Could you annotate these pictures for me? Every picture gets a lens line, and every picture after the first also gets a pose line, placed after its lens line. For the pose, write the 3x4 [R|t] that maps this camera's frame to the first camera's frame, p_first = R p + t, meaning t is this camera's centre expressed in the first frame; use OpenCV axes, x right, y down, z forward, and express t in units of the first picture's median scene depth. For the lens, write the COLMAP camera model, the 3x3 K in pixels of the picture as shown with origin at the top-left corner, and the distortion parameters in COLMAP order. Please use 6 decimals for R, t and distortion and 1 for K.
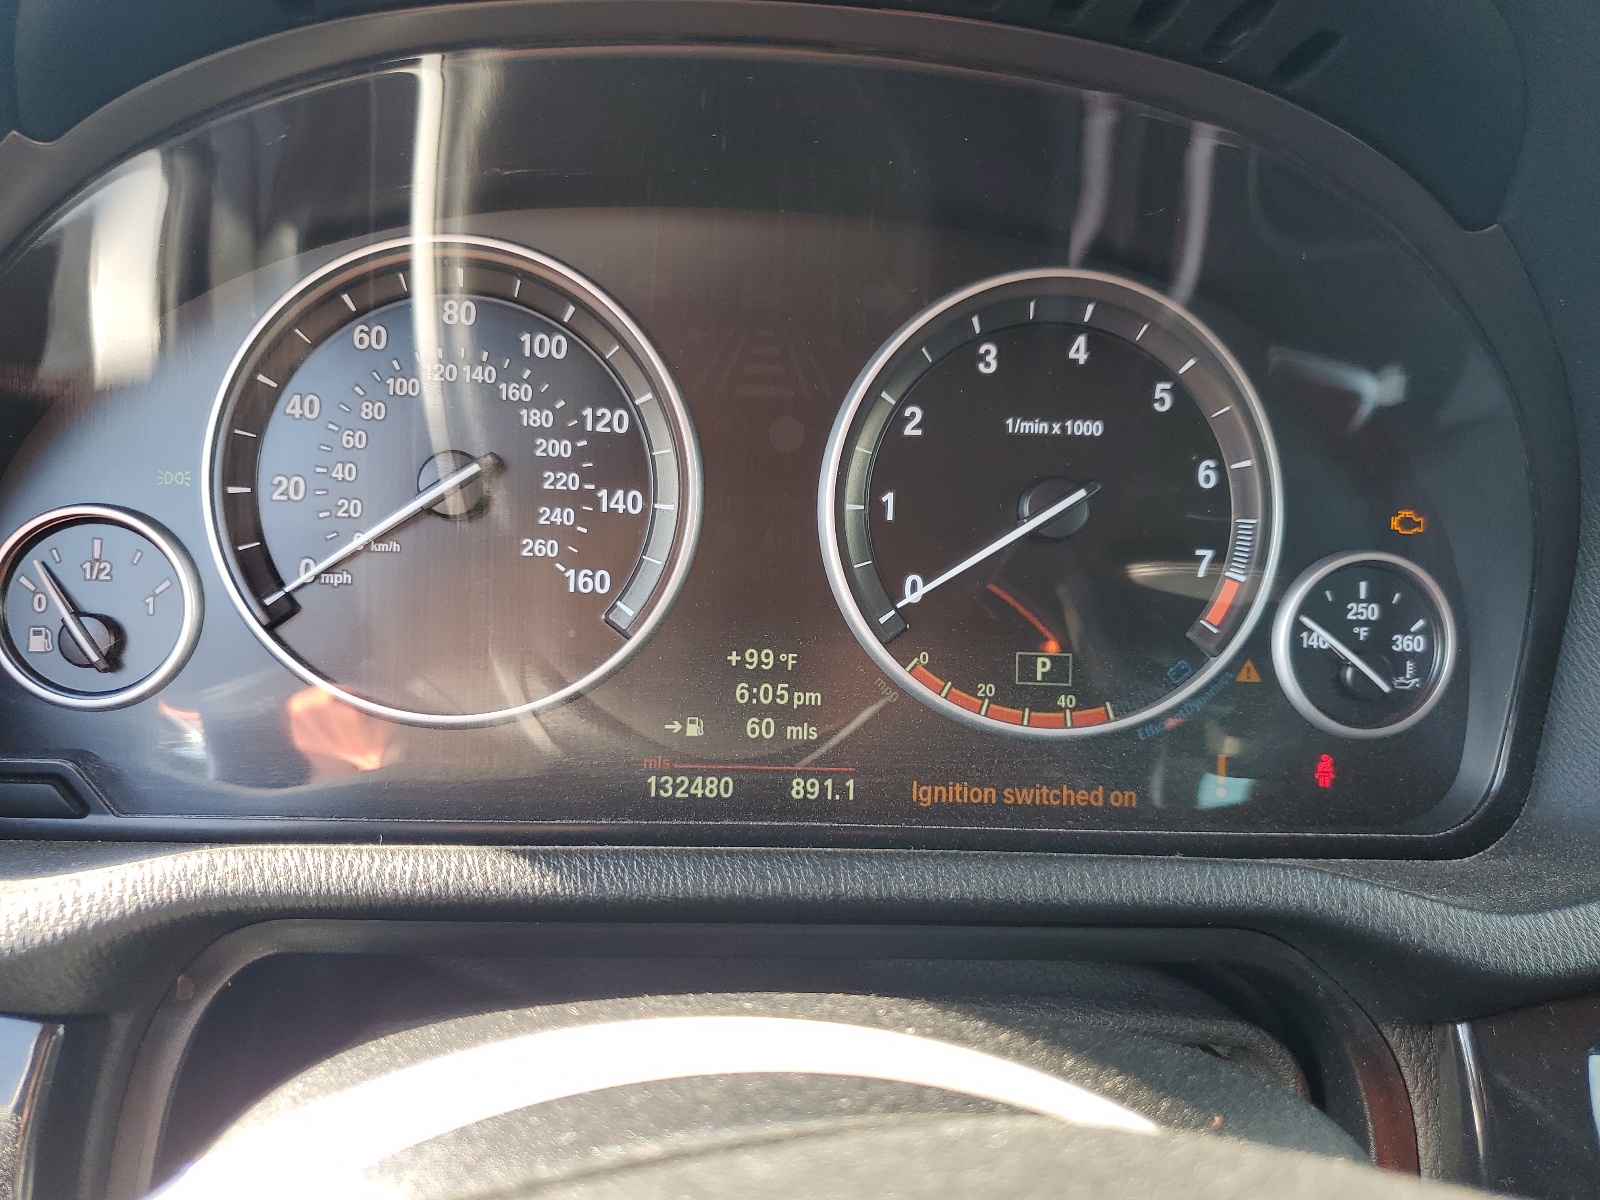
lens RADIAL K [[1204.0, 0, 802.3], [0, 1204.0, 599.5], [0, 0, 1]] dist [-0.005281, -0.001892]
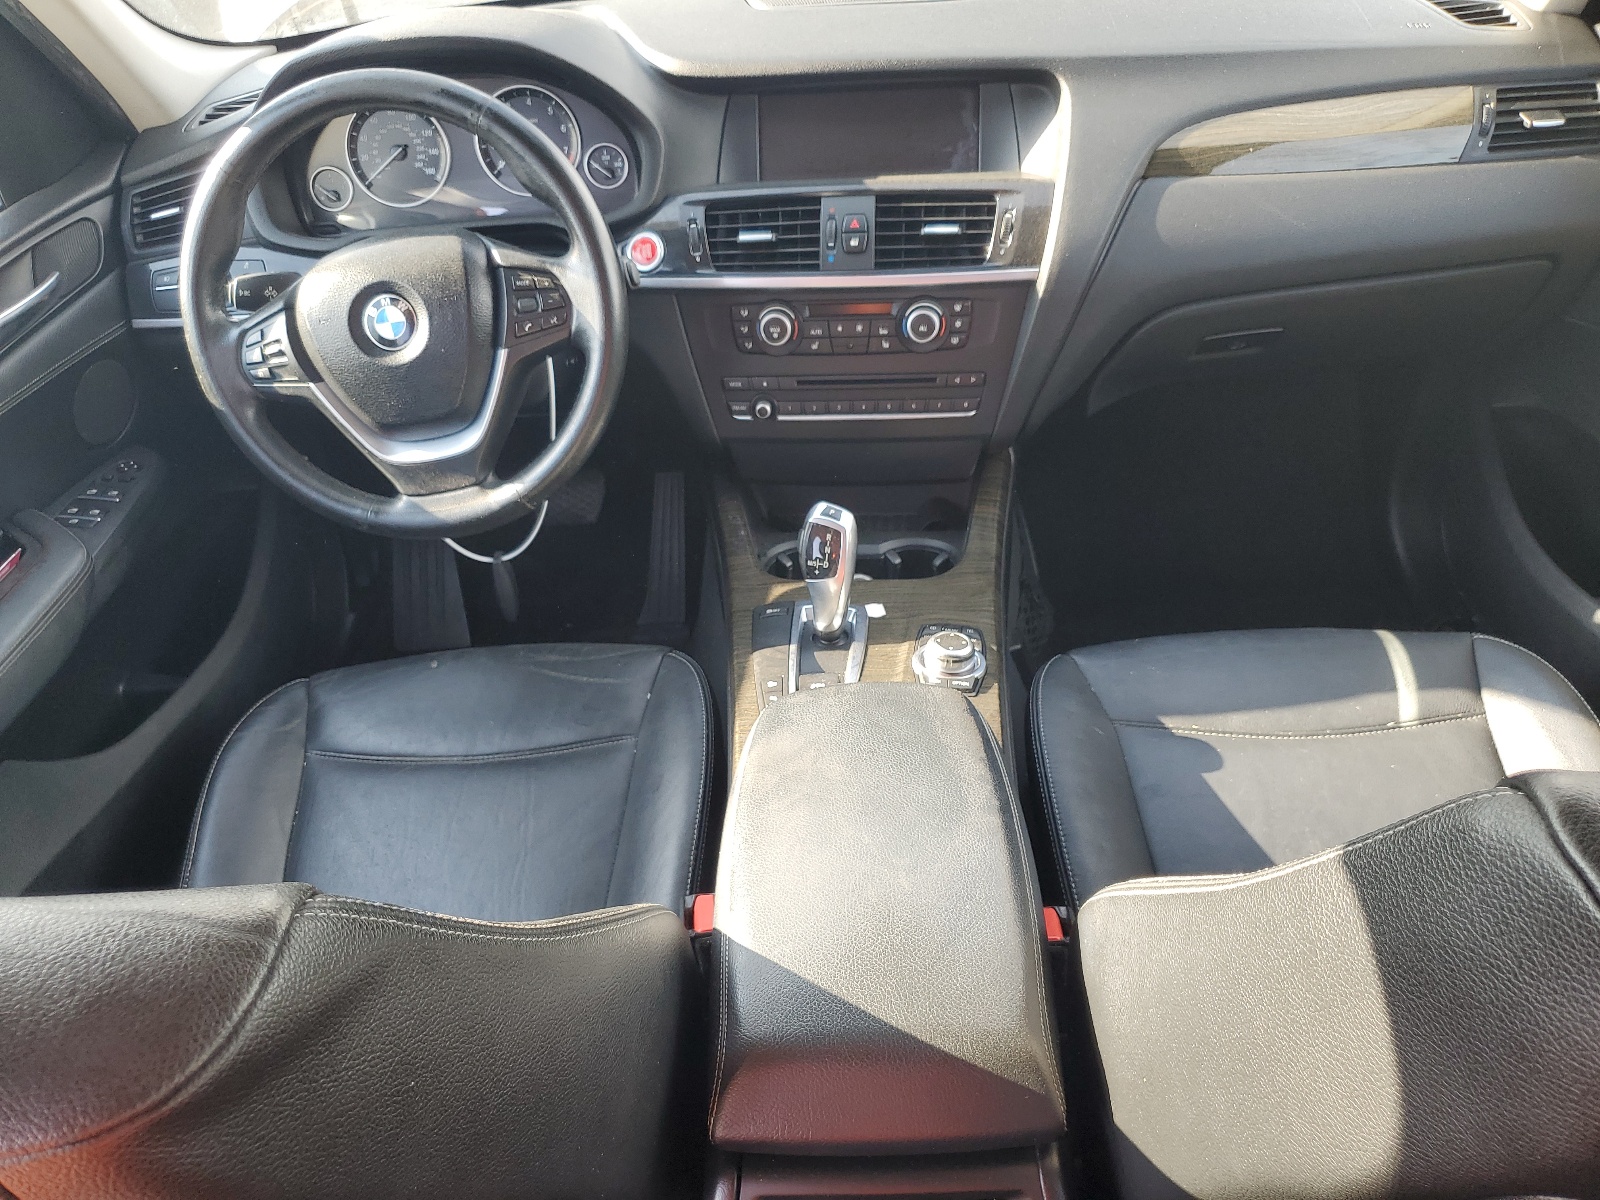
lens RADIAL K [[1204.0, 0, 798.8], [0, 1204.0, 601.8], [0, 0, 1]] dist [-0.005281, -0.001892]
pose [[0.989756, -0.067703, -0.125694, 1.688228], [0.107608, 0.932363, 0.345137, 0.085893], [0.093826, -0.355127, 0.930097, -3.744860]]
